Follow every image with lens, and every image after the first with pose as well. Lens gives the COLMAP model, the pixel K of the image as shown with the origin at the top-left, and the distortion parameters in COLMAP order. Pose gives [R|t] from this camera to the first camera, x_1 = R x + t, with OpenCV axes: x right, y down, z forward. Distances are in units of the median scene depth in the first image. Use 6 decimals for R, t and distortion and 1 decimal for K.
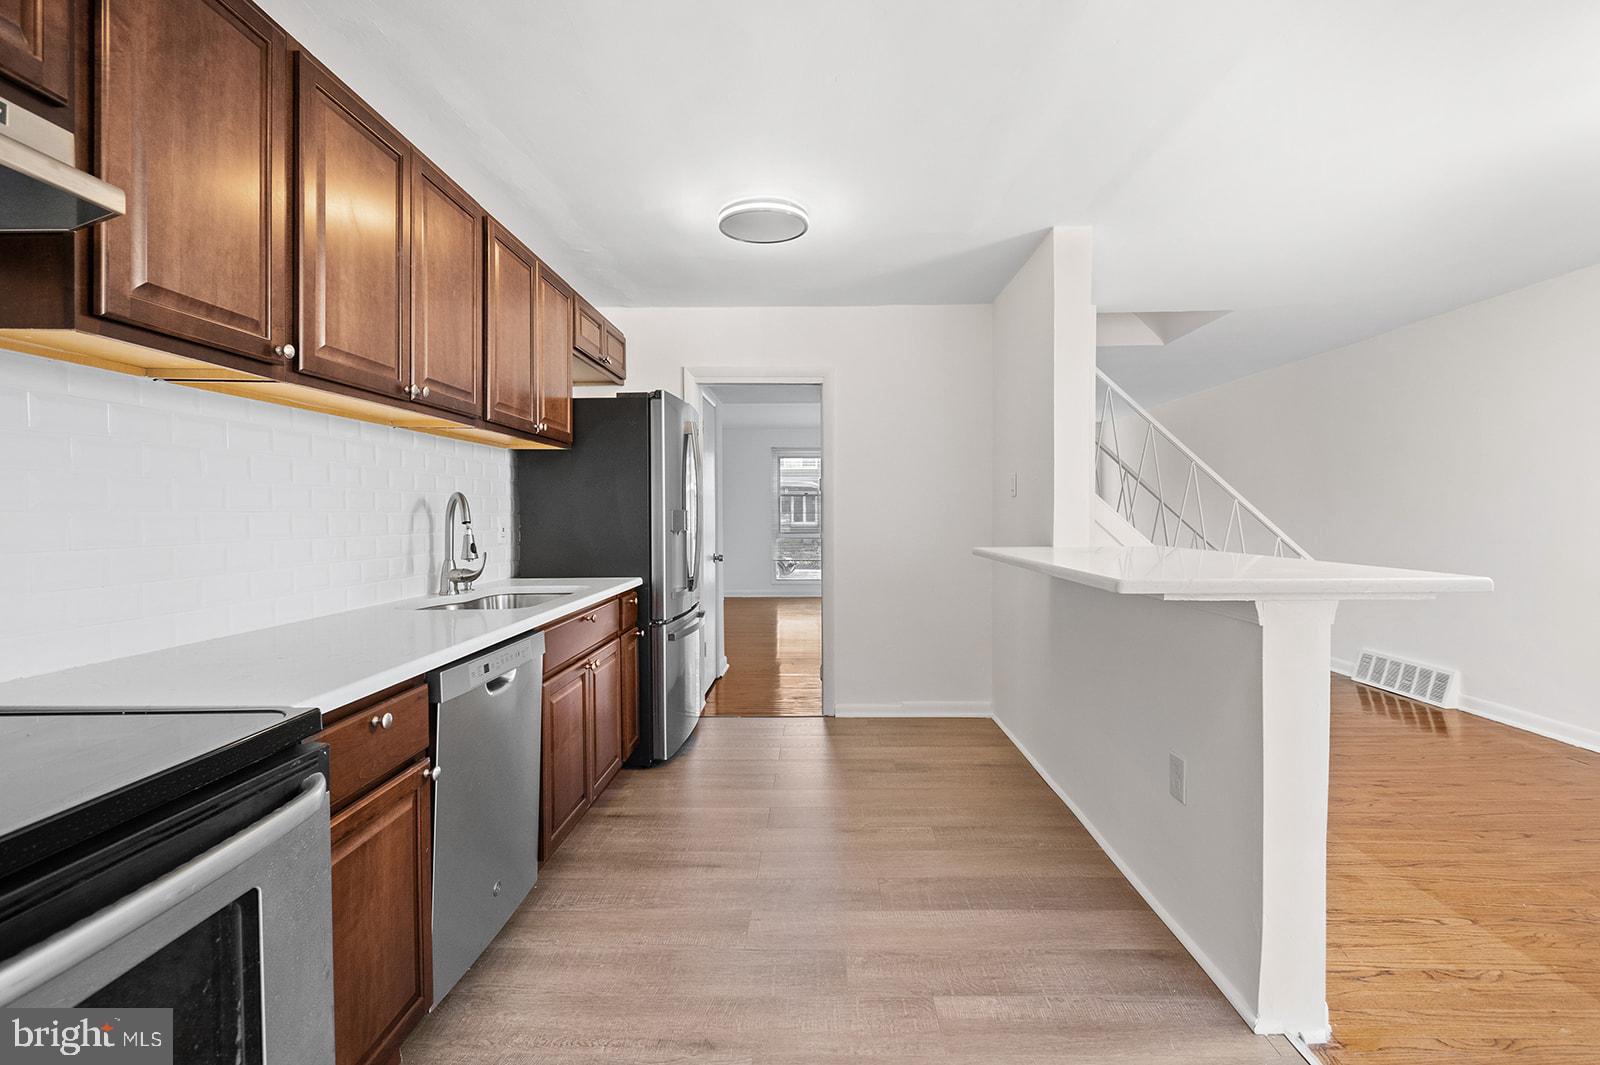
lens RADIAL K [[726.8, 0, 807.2], [0, 726.8, 523.3], [0, 0, 1]] dist [-0.000867, -0.000023]
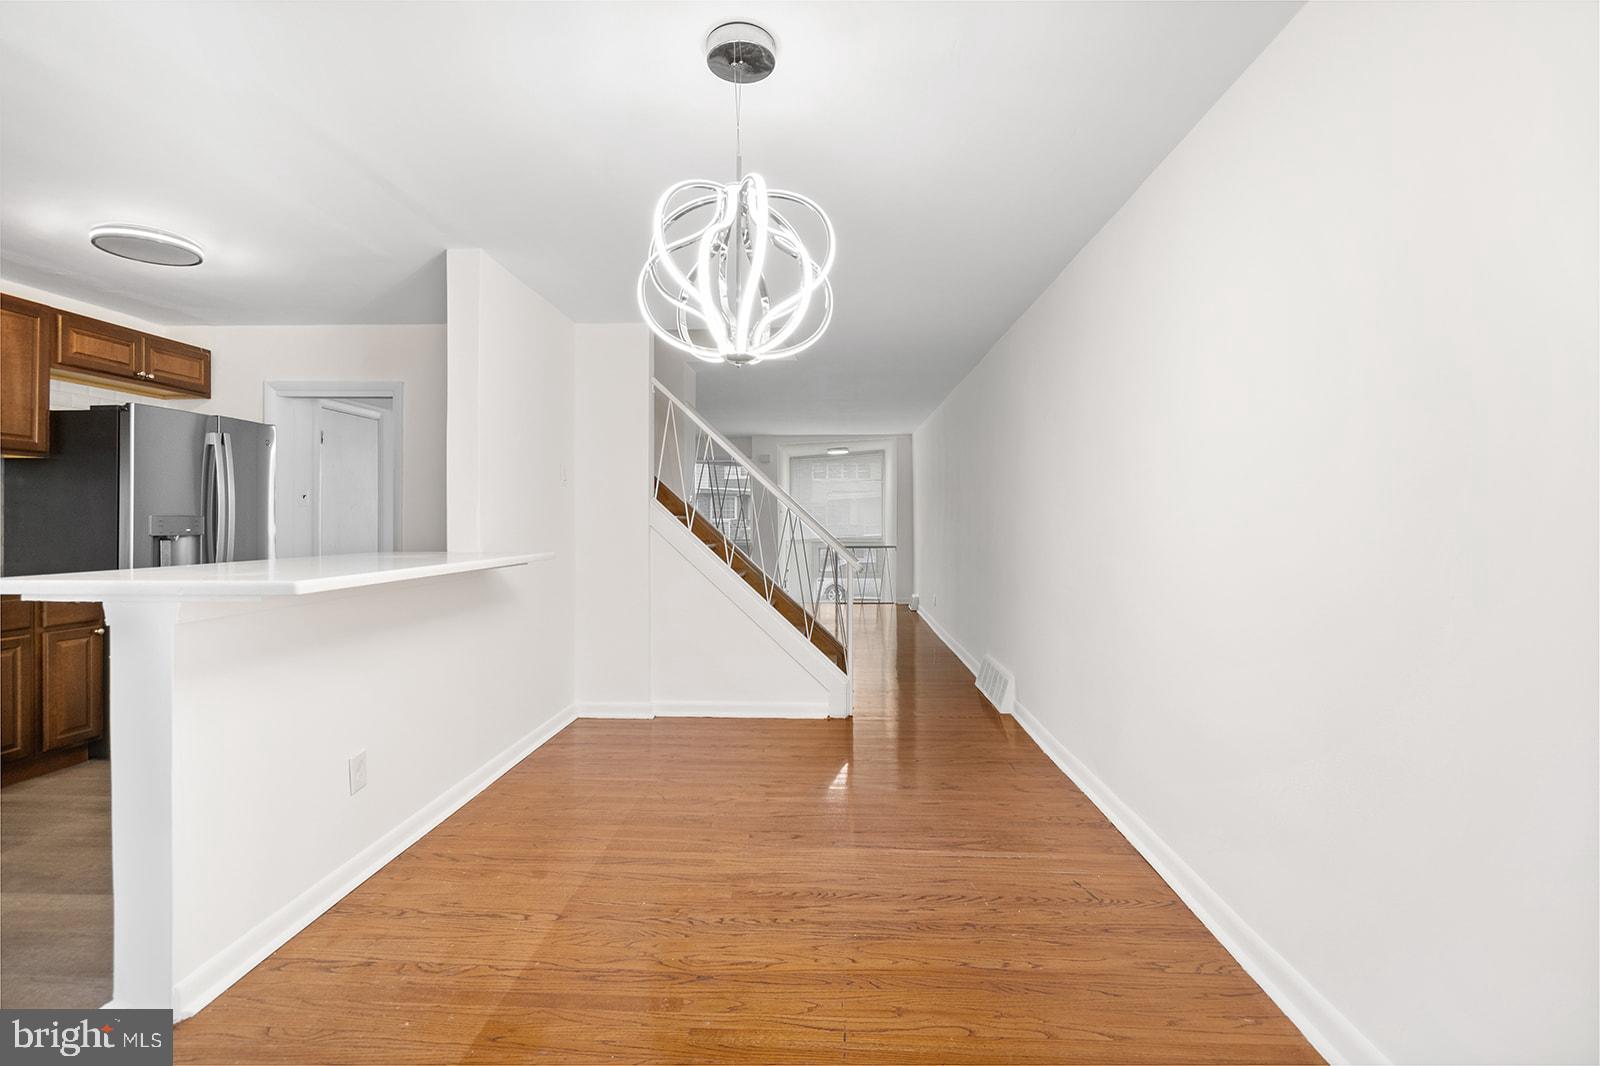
lens RADIAL K [[685.4, 0, 802.6], [0, 685.4, 525.5], [0, 0, 1]] dist [0.001551, 0.000218]
pose [[0.999564, 0.008714, -0.028213, 0.936818], [-0.008971, 0.999919, -0.008998, -0.002637], [0.028133, 0.009247, 0.999561, 0.021337]]
